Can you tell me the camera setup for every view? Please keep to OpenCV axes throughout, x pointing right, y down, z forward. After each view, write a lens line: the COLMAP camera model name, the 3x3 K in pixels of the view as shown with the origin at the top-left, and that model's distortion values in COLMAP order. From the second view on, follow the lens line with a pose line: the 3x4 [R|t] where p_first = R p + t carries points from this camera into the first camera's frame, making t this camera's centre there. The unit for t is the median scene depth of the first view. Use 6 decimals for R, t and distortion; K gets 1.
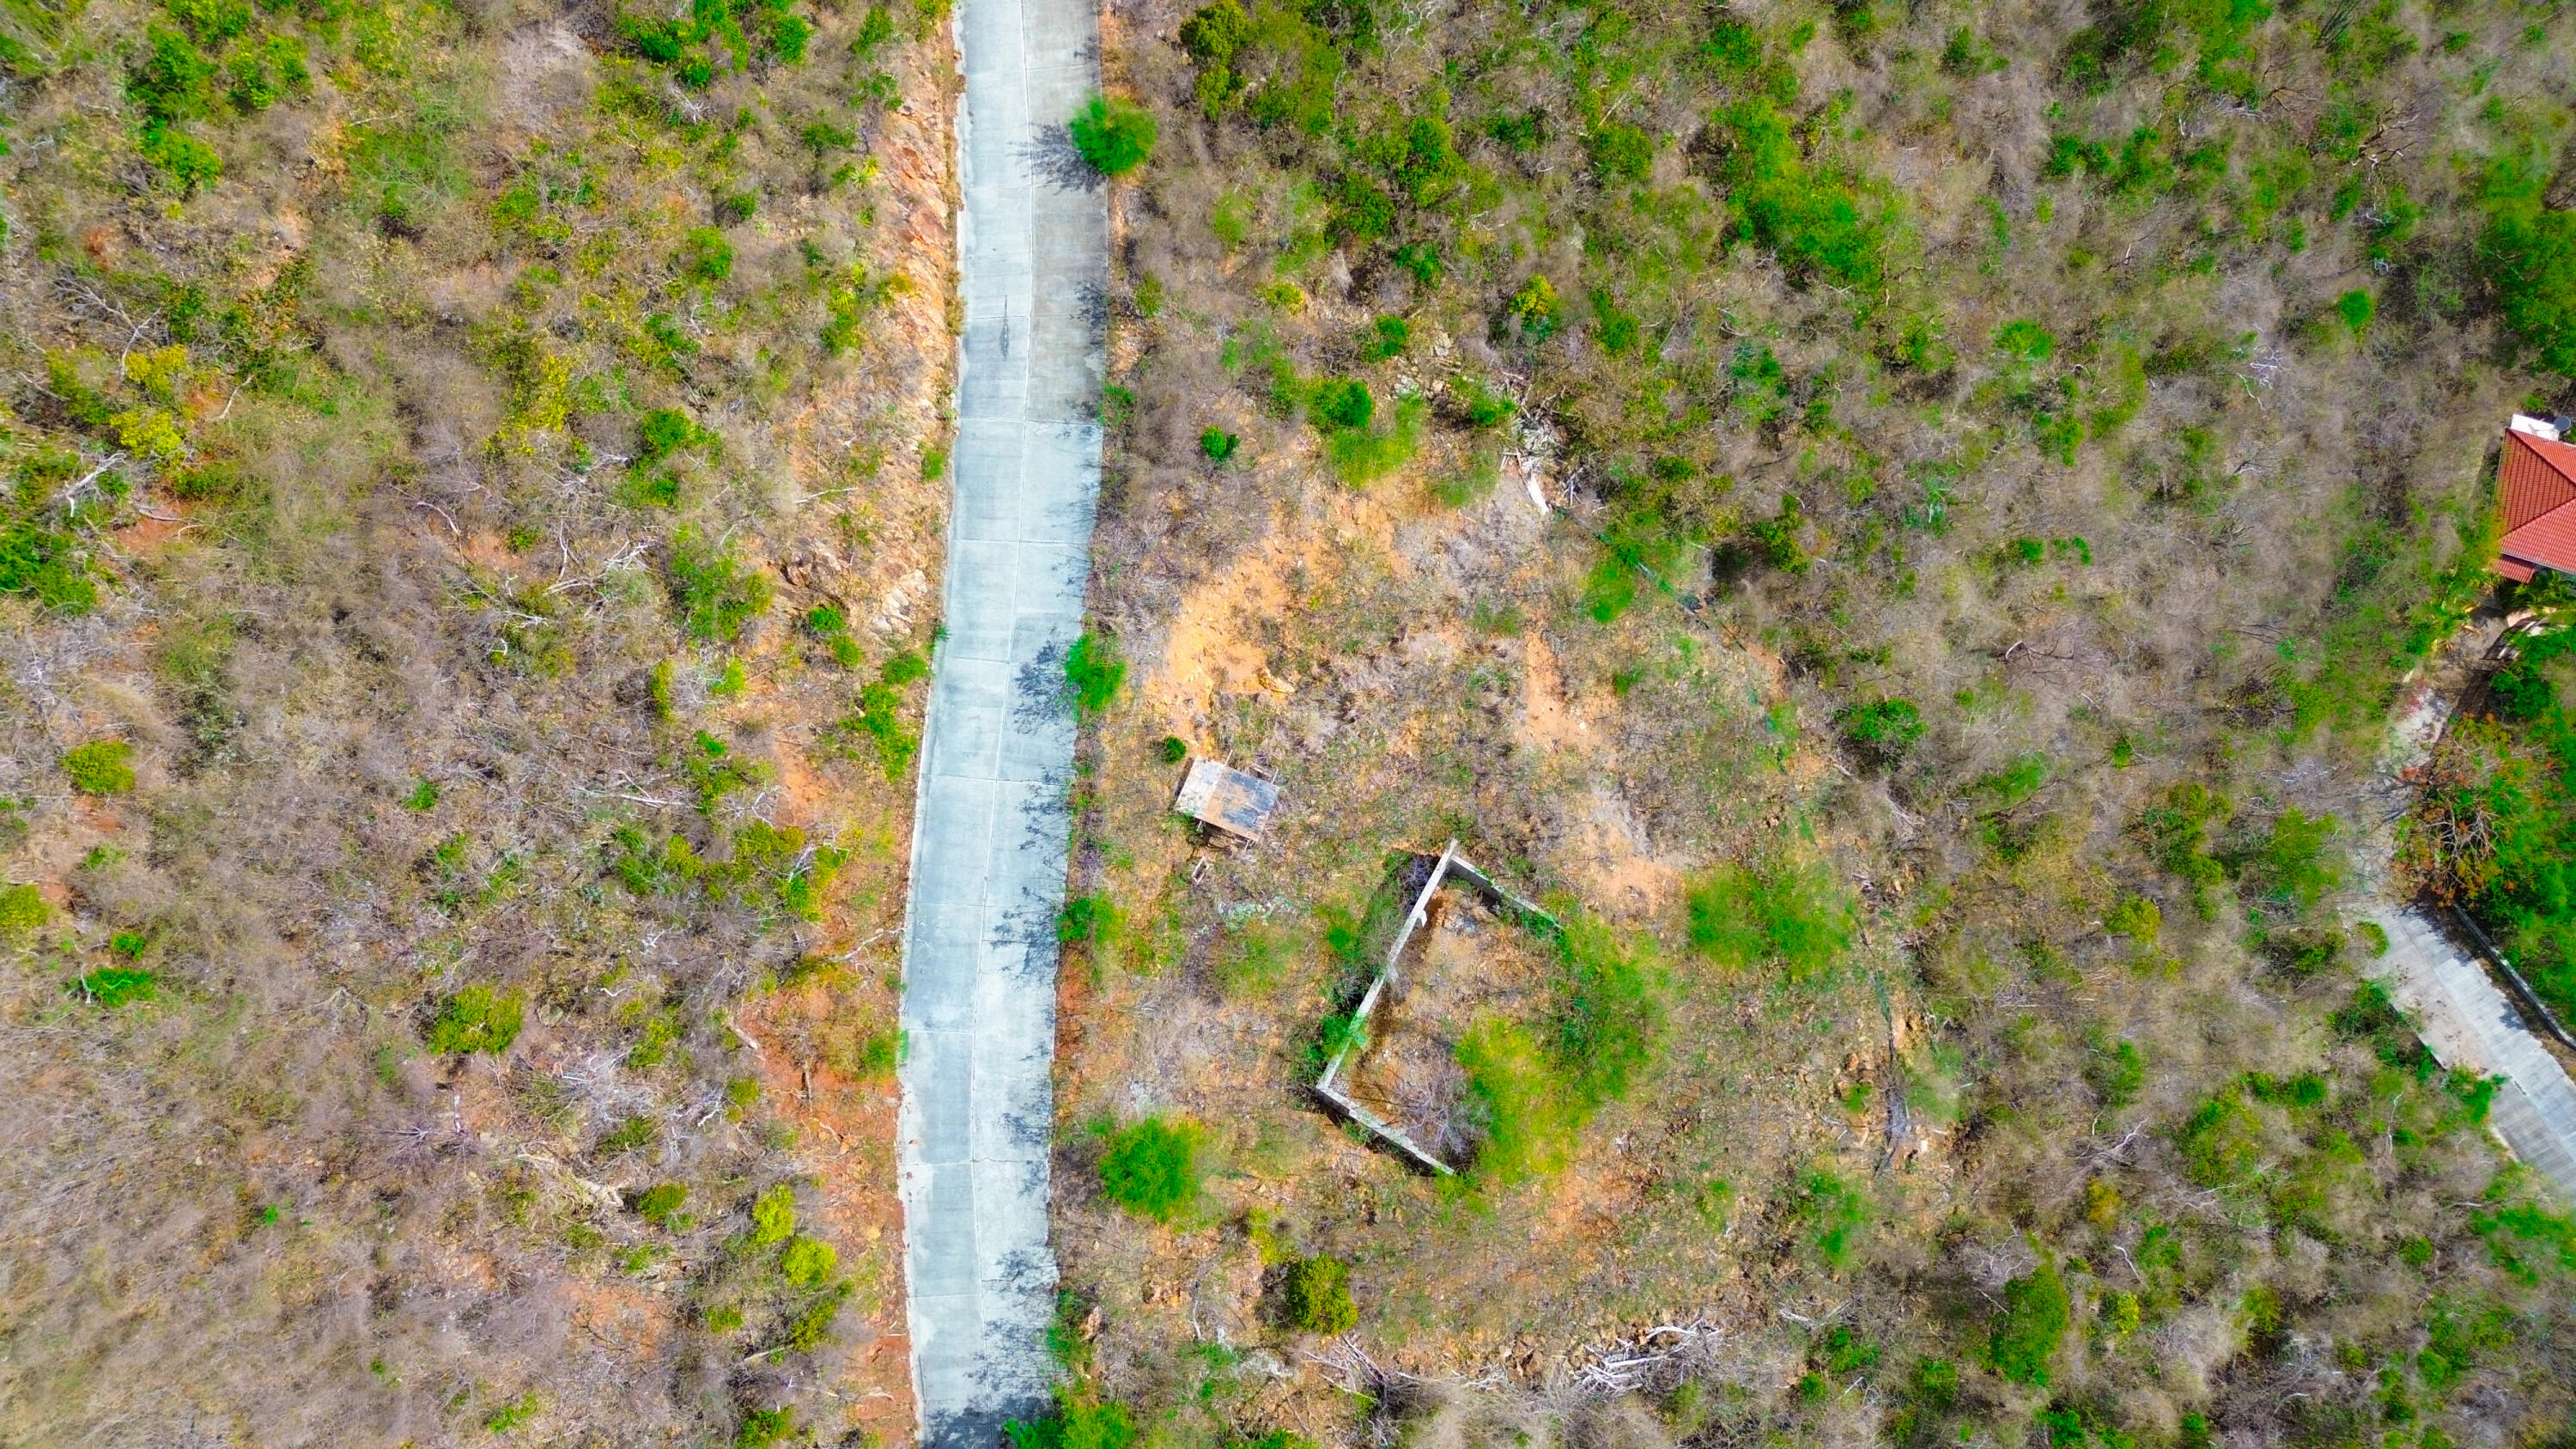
lens RADIAL K [[1820.0, 0, 1291.8], [0, 1820.0, 730.9], [0, 0, 1]] dist [0.079662, -0.083287]
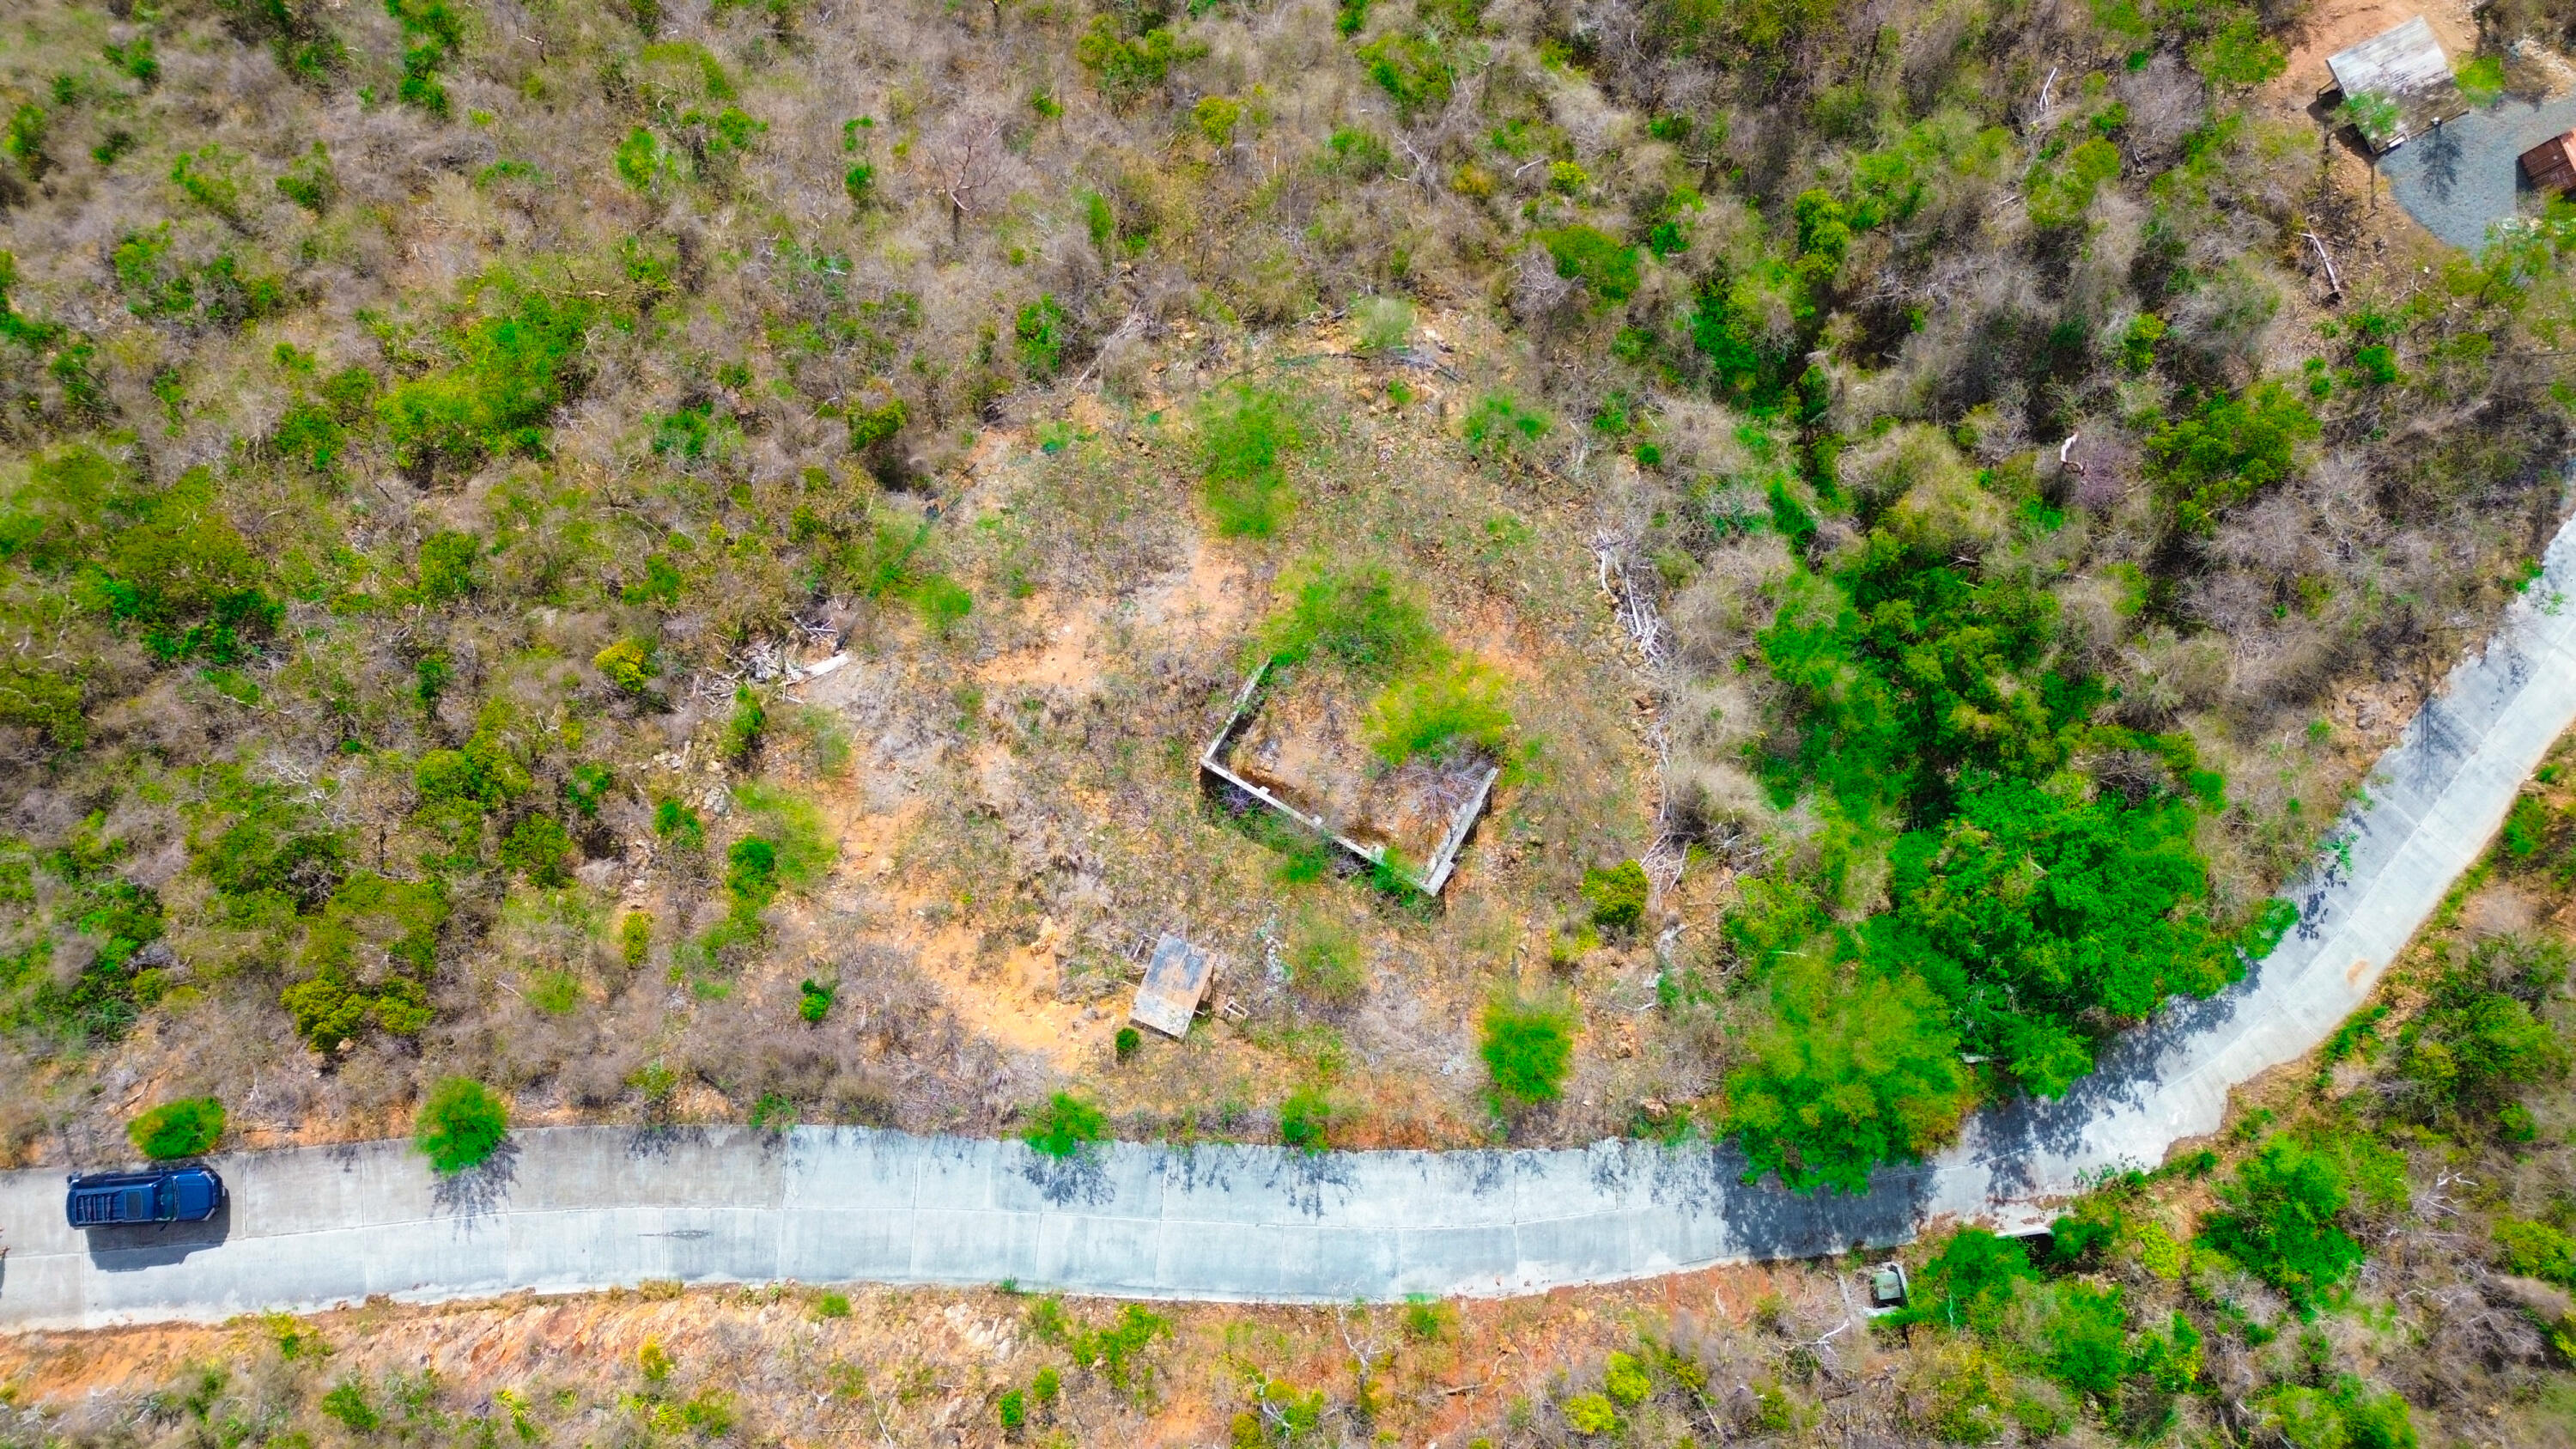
lens RADIAL K [[1820.0, 0, 1291.8], [0, 1820.0, 730.9], [0, 0, 1]] dist [0.079662, -0.083287]
pose [[0.002084, -0.996867, 0.079069, 0.024496], [0.960716, 0.023940, 0.276498, -0.174070], [-0.277525, 0.075387, 0.957756, -0.005101]]
